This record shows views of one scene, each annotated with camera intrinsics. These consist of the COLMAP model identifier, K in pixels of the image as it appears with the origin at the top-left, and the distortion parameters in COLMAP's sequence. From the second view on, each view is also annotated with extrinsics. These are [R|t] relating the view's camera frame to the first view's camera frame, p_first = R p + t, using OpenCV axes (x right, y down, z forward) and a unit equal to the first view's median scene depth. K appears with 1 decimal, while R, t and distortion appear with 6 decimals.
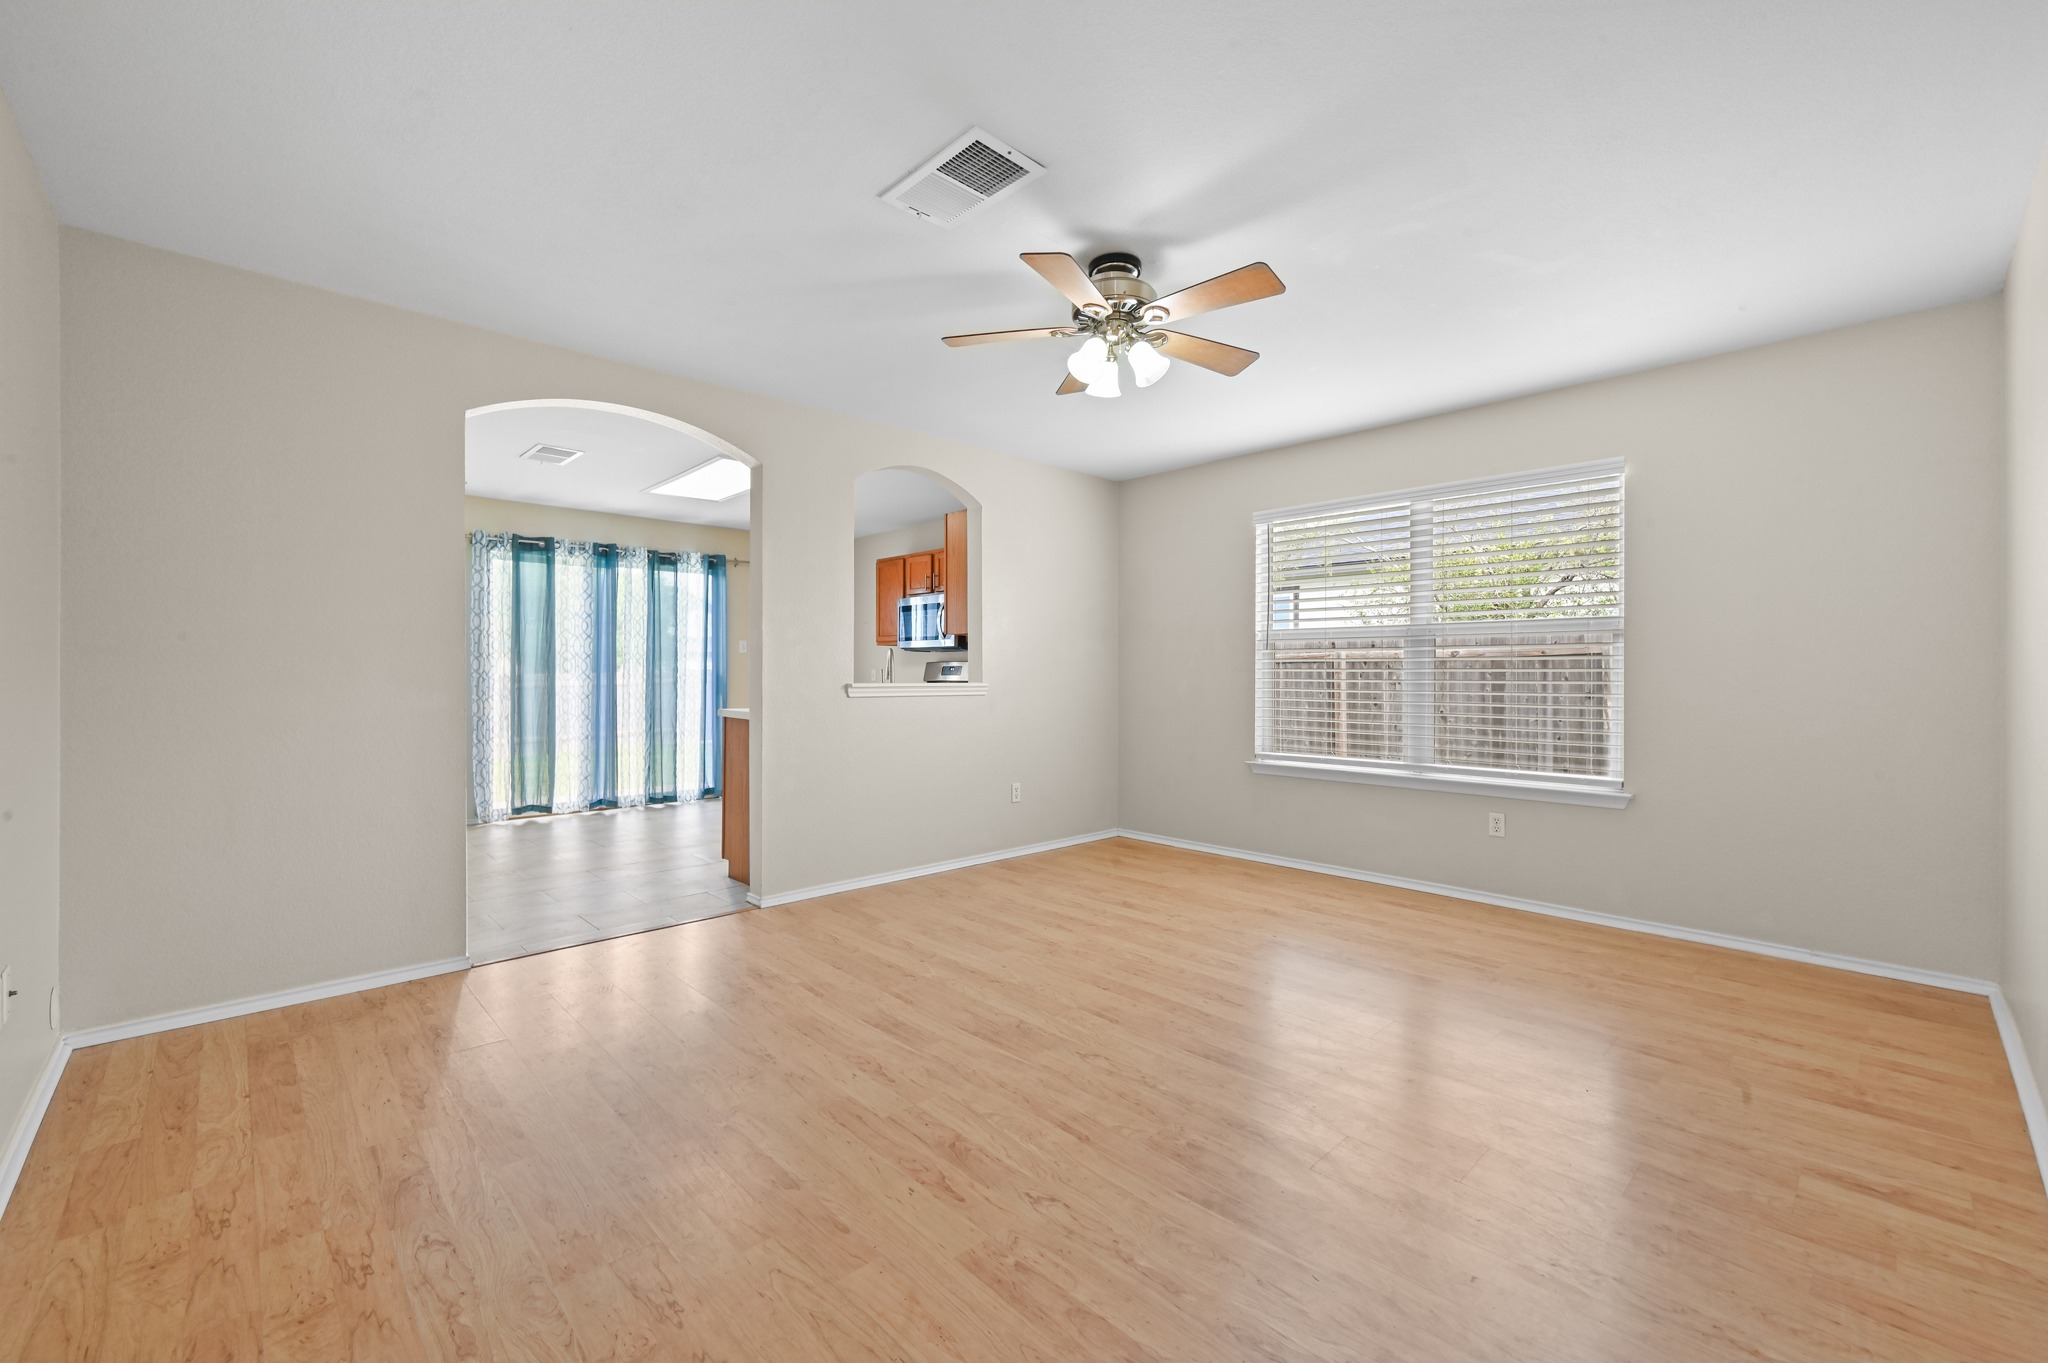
lens RADIAL K [[839.3, 0, 991.6], [0, 839.3, 656.6], [0, 0, 1]] dist [0.002725, -0.001066]
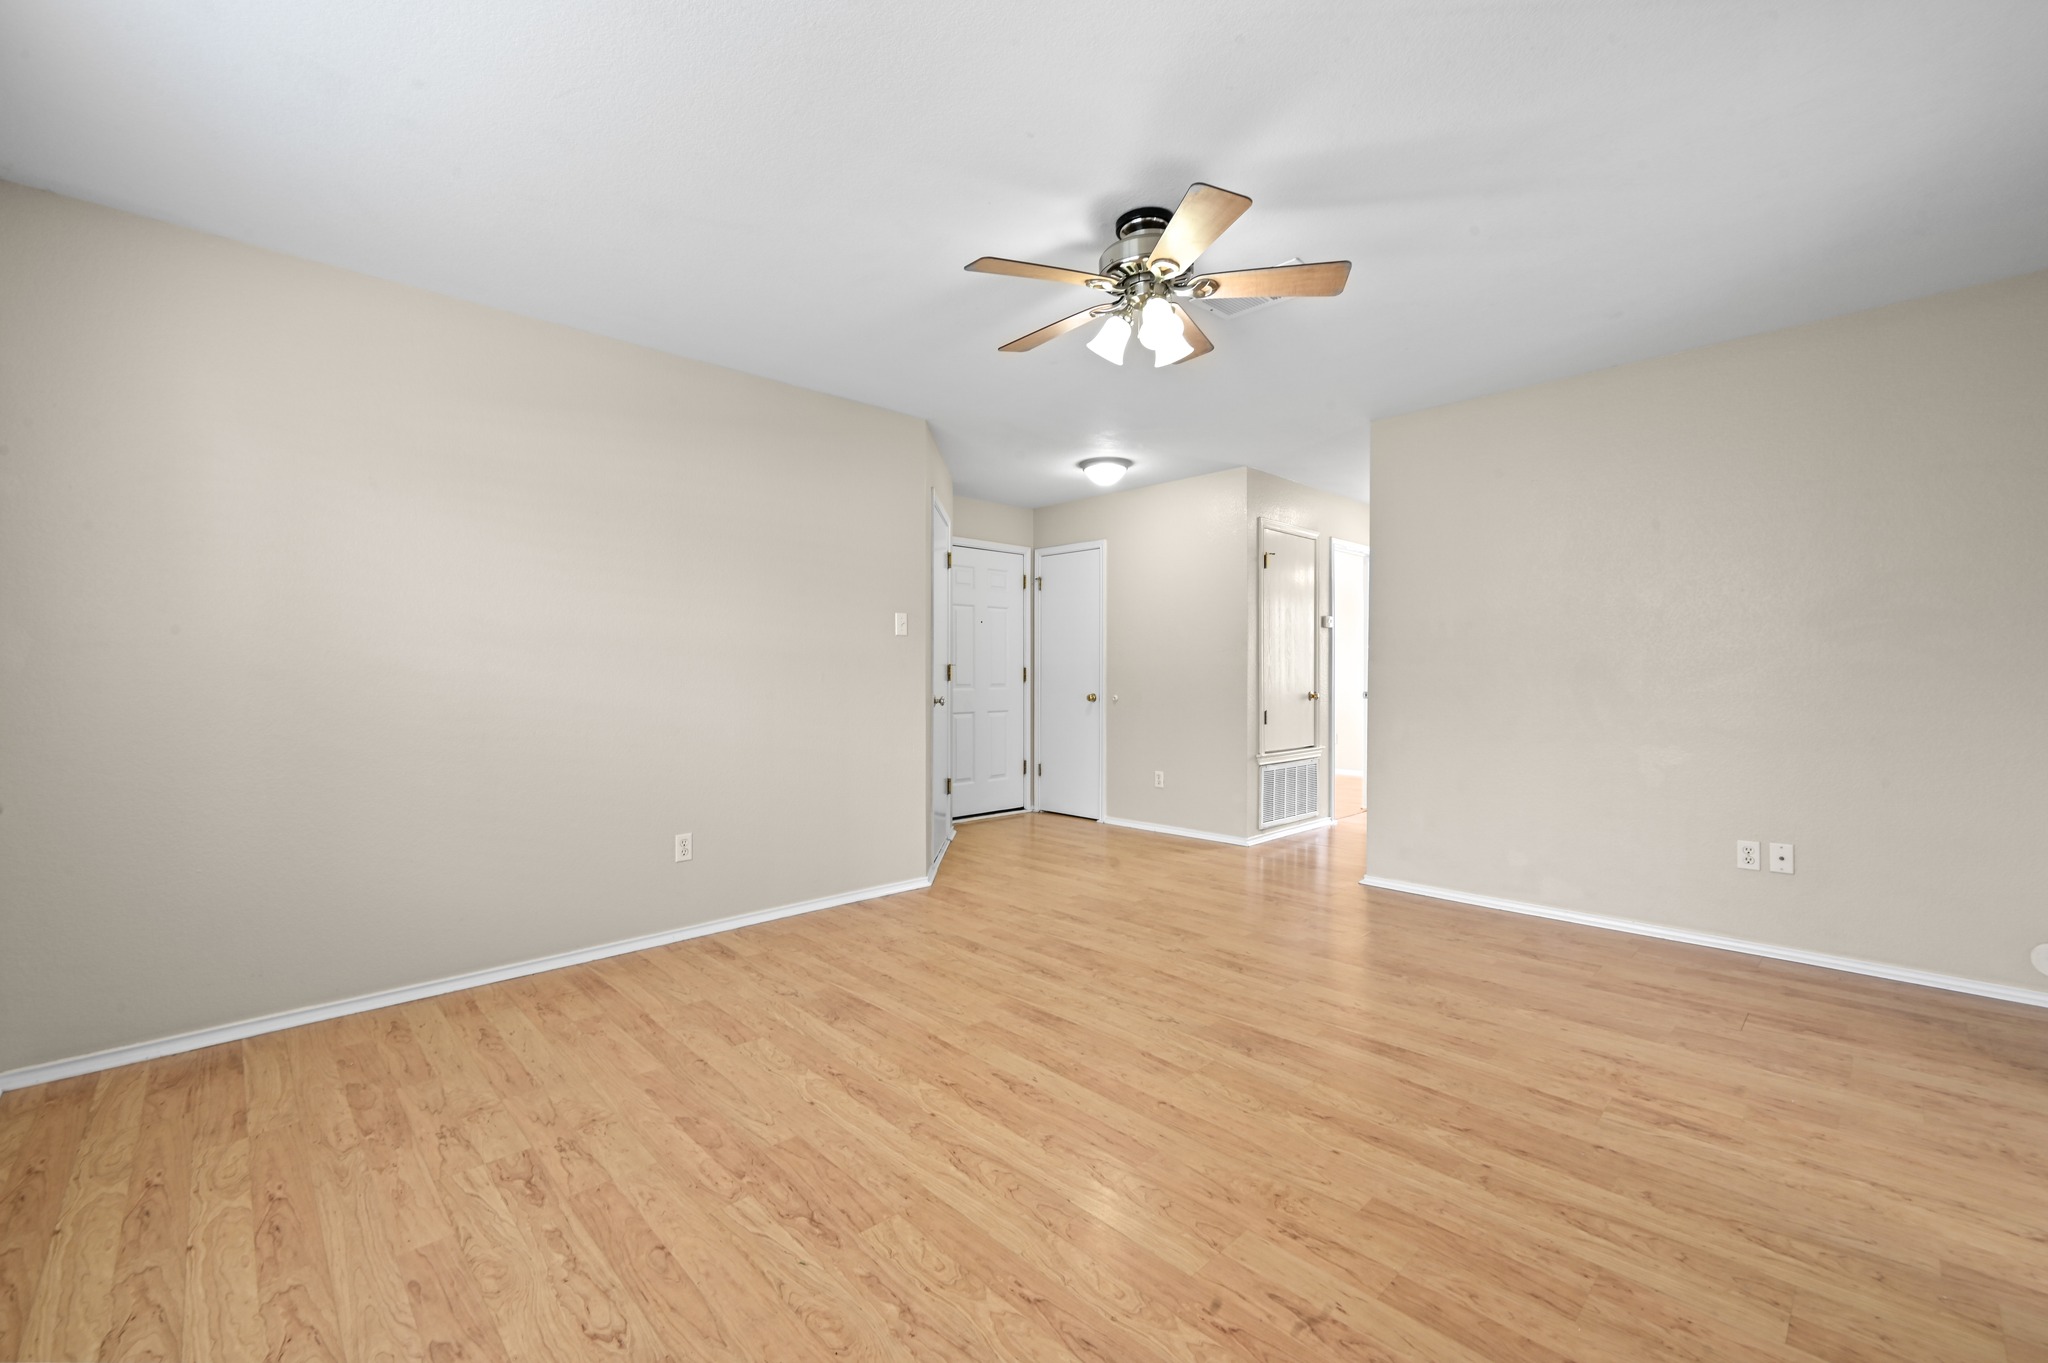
lens RADIAL K [[839.3, 0, 1011.5], [0, 839.3, 687.3], [0, 0, 1]] dist [0.002725, -0.001066]
pose [[-0.999645, -0.002277, -0.026555, 0.314804], [-0.002175, 0.999990, -0.003876, 0.043232], [0.026564, -0.003817, -0.999640, 1.893066]]
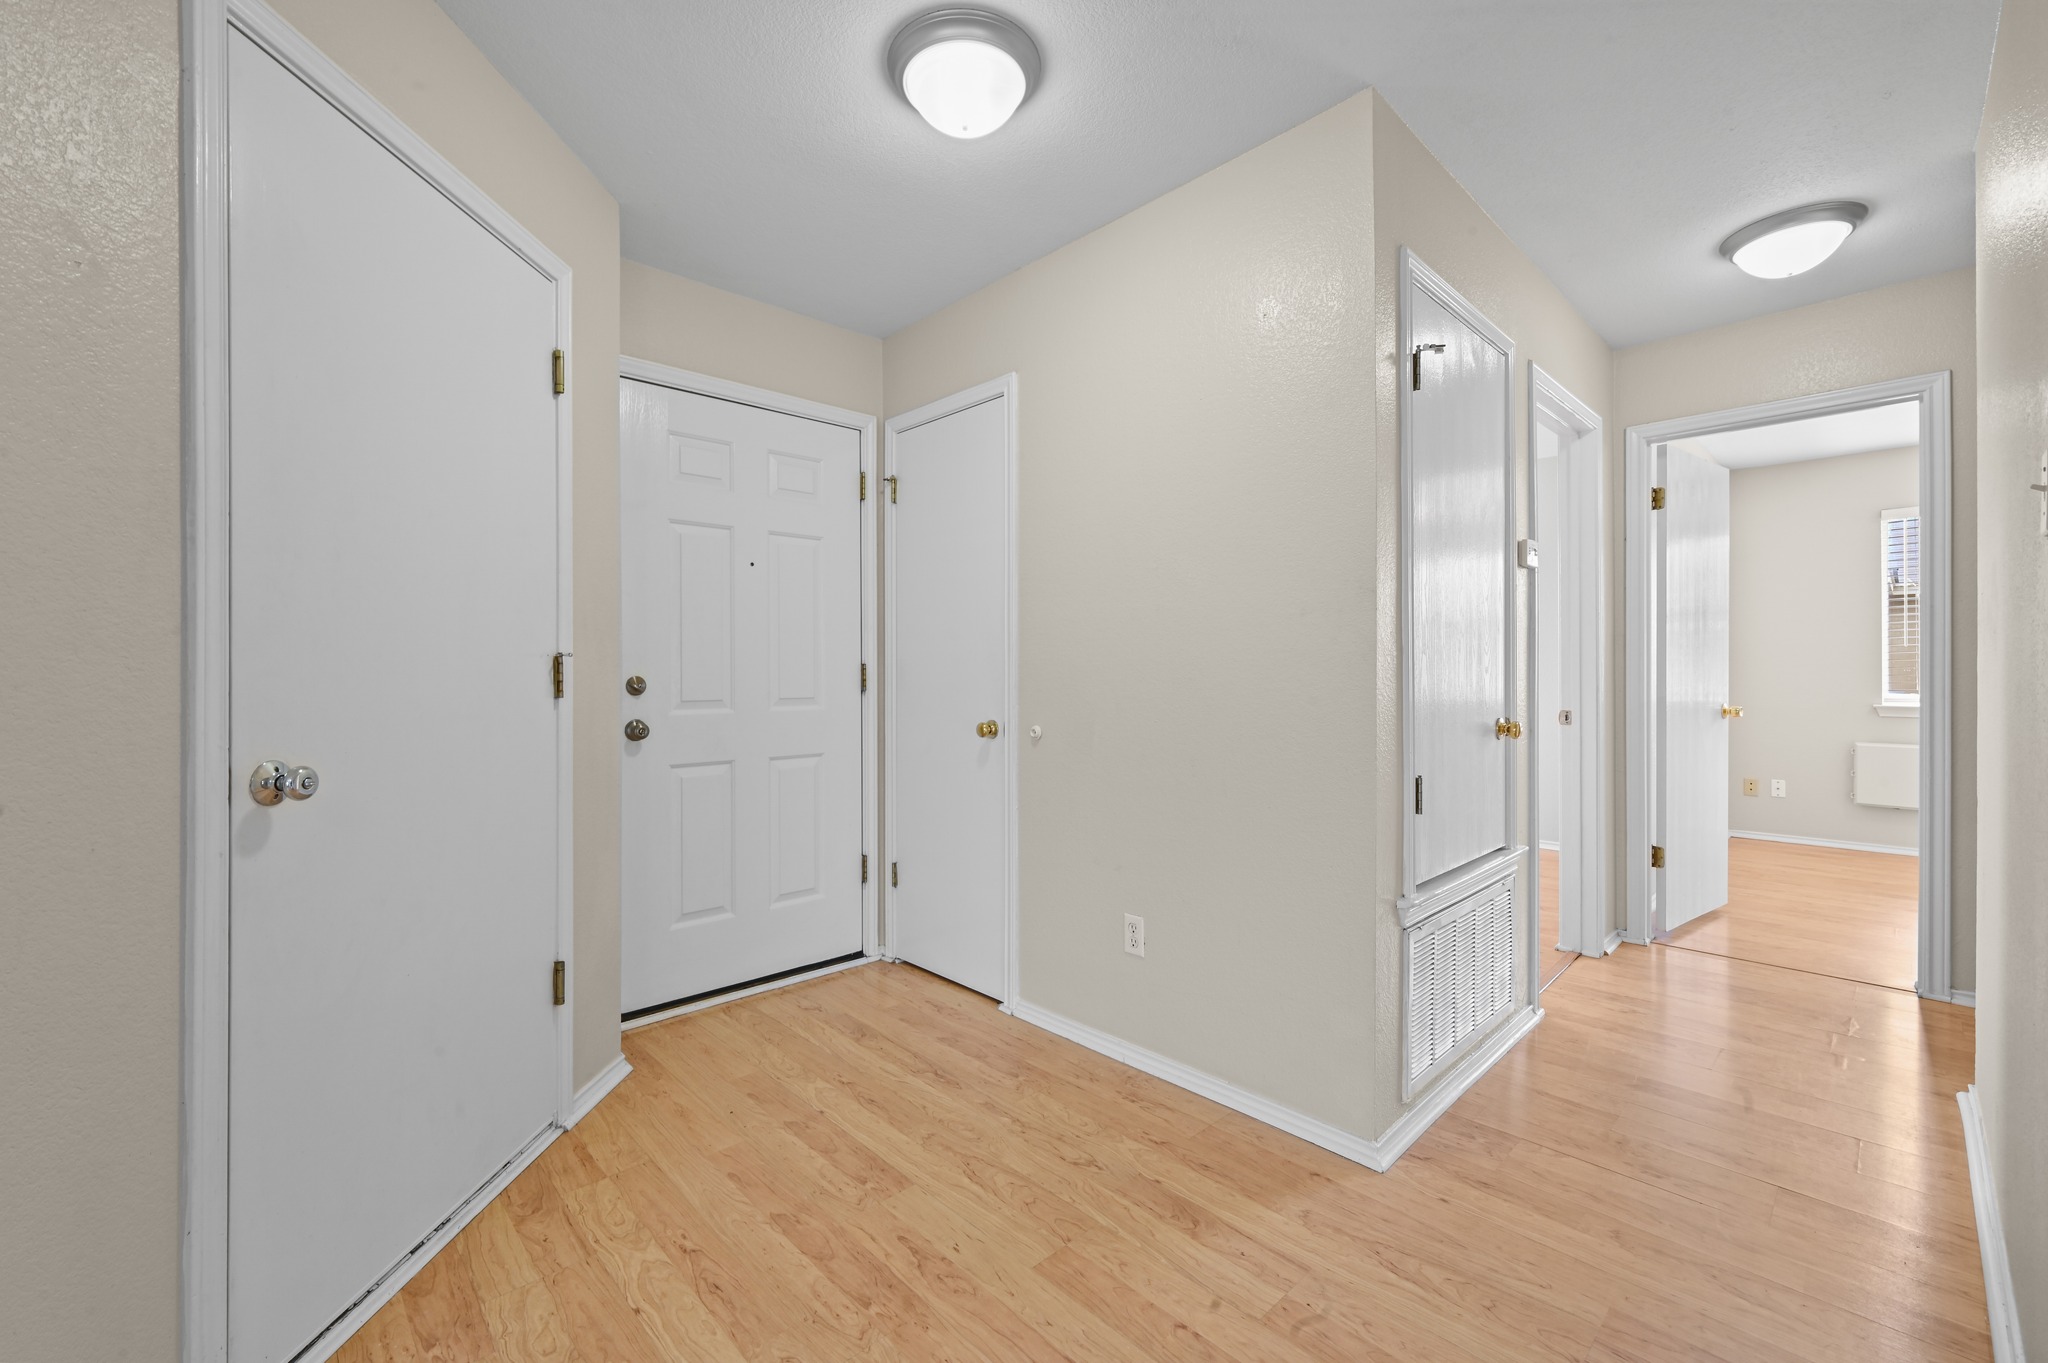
lens RADIAL K [[839.3, 0, 1006.1], [0, 839.3, 676.0], [0, 0, 1]] dist [0.002725, -0.001066]
pose [[-0.999997, 0.002096, 0.001572, 0.007451], [0.002075, 0.999906, -0.013530, 0.010394], [-0.001600, -0.013527, -0.999907, 0.622390]]
